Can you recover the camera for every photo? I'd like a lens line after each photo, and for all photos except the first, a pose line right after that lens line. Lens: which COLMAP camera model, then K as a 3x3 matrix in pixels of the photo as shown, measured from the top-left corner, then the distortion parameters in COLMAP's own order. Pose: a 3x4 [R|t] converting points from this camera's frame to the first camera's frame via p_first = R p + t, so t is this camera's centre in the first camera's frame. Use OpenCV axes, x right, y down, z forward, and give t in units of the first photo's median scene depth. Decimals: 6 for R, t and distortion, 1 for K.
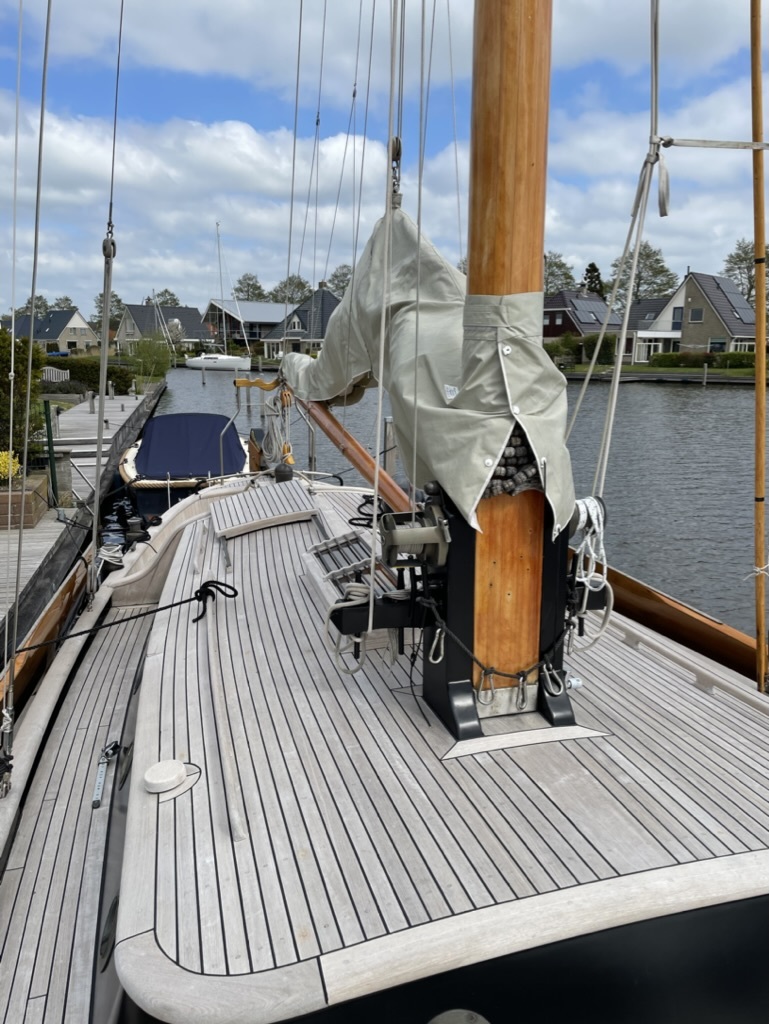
lens RADIAL K [[765.2, 0, 380.1], [0, 765.2, 513.1], [0, 0, 1]] dist [0.074563, -0.087192]
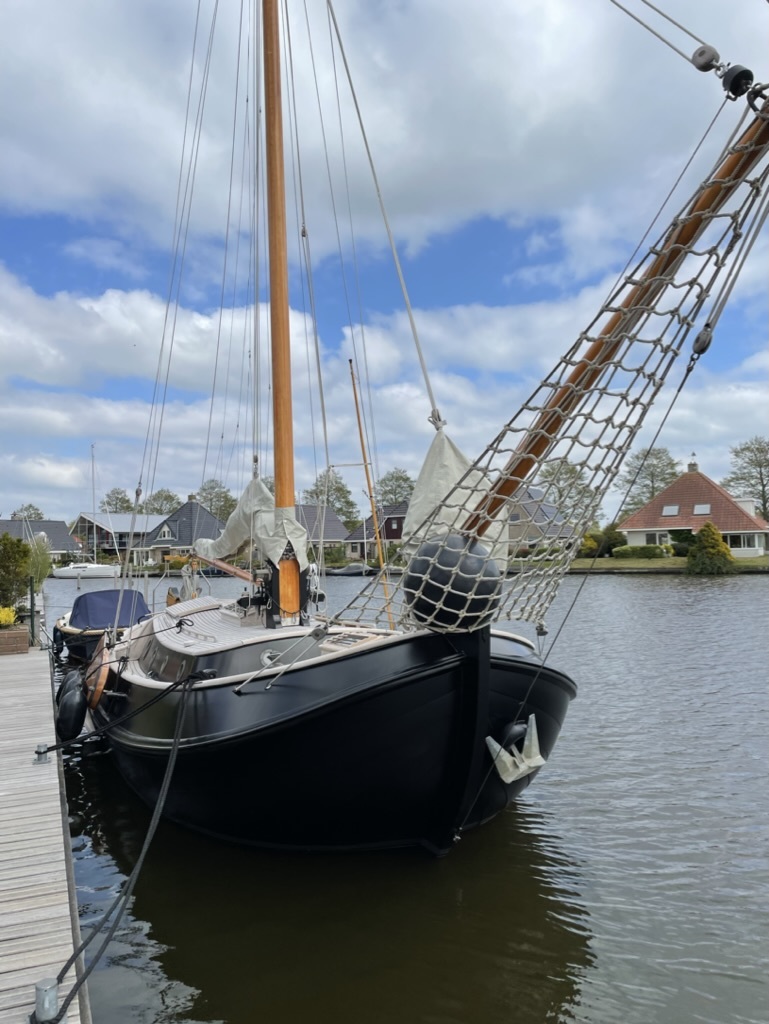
lens RADIAL K [[765.2, 0, 383.9], [0, 765.2, 506.5], [0, 0, 1]] dist [0.074563, -0.087192]
pose [[0.984184, -0.016027, 0.176424, -0.000654], [0.063033, 0.962405, -0.264205, 0.021203], [-0.165557, 0.271147, 0.948193, -0.076375]]
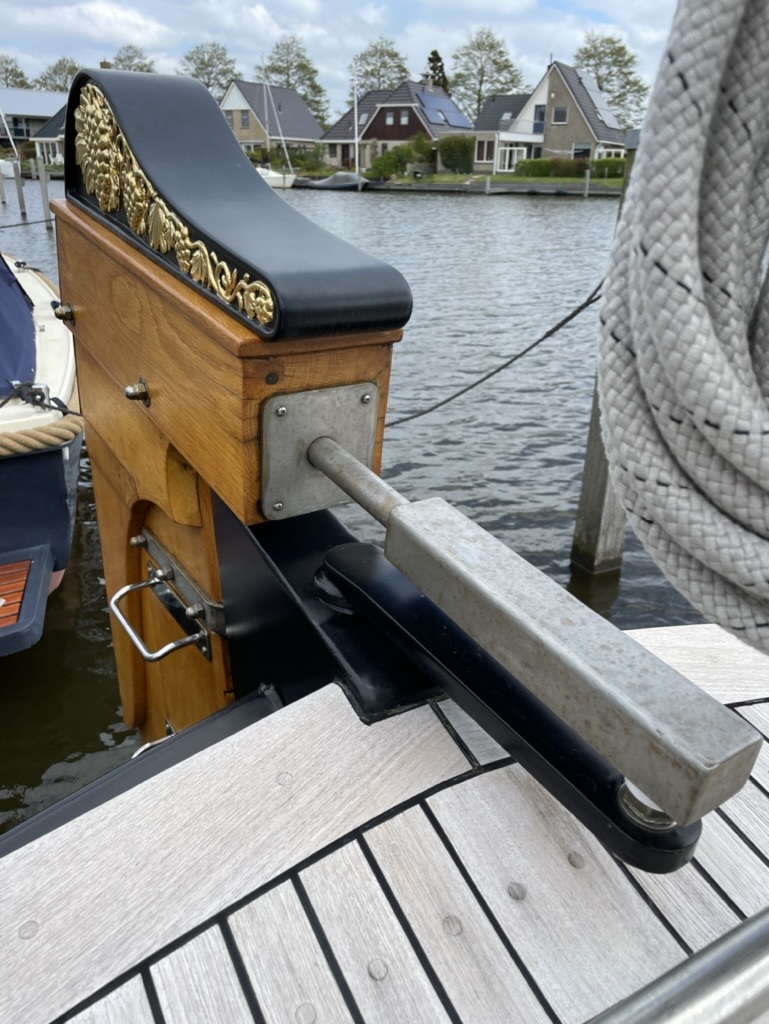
lens RADIAL K [[765.2, 0, 386.9], [0, 765.2, 496.7], [0, 0, 1]] dist [0.074563, -0.087192]
pose [[0.970037, -0.083935, 0.228000, -0.015218], [0.038566, 0.979727, 0.196589, -0.009329], [-0.239878, -0.181905, 0.953608, 0.100487]]
